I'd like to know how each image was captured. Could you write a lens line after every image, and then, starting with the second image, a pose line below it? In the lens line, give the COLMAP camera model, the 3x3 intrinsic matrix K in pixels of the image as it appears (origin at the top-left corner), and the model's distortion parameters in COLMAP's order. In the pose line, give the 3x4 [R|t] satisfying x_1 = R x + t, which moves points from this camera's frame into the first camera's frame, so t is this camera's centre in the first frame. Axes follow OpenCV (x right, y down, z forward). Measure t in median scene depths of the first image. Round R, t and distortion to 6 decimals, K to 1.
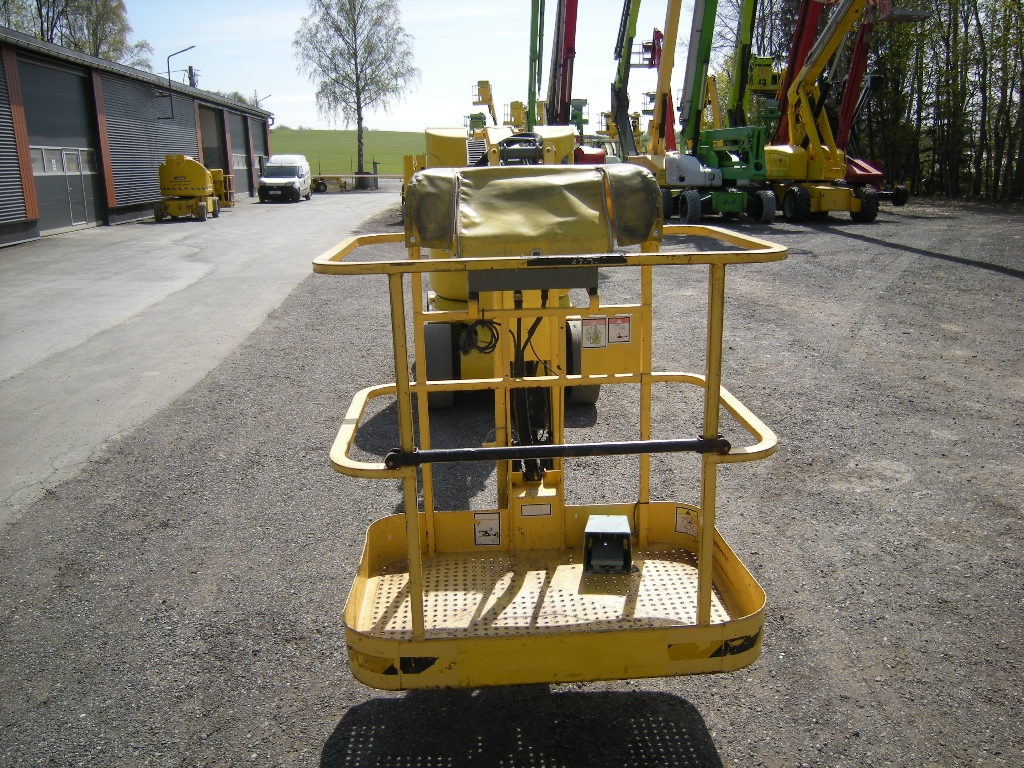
lens RADIAL K [[853.6, 0, 512.0], [0, 853.6, 384.0], [0, 0, 1]] dist [-0.123299, 0.056056]
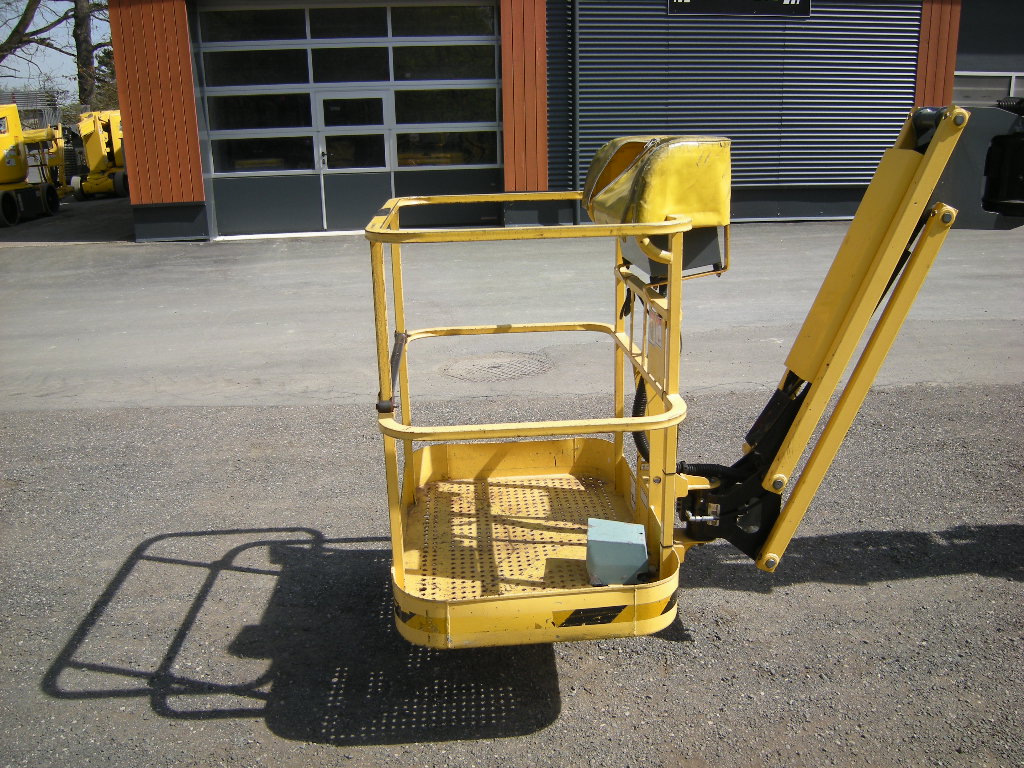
lens RADIAL K [[853.6, 0, 512.0], [0, 853.6, 384.0], [0, 0, 1]] dist [-0.123299, 0.056056]
pose [[0.022776, 0.313280, -0.949388, 0.955232], [-0.237856, 0.924064, 0.299217, -0.234788], [0.971033, 0.219003, 0.095562, 0.793063]]
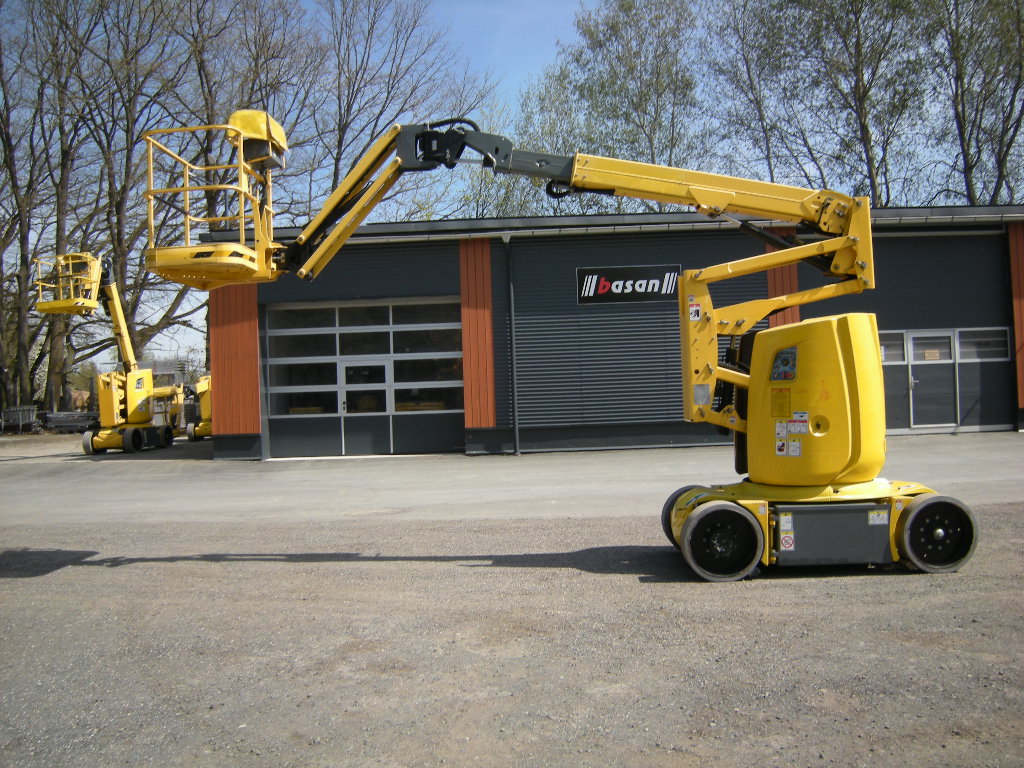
lens RADIAL K [[853.6, 0, 512.0], [0, 853.6, 384.0], [0, 0, 1]] dist [-0.123299, 0.056056]
pose [[-0.111605, 0.012128, -0.993679, 2.508852], [-0.218602, 0.975133, 0.036454, -0.433037], [0.969411, 0.221289, -0.106179, 1.798492]]
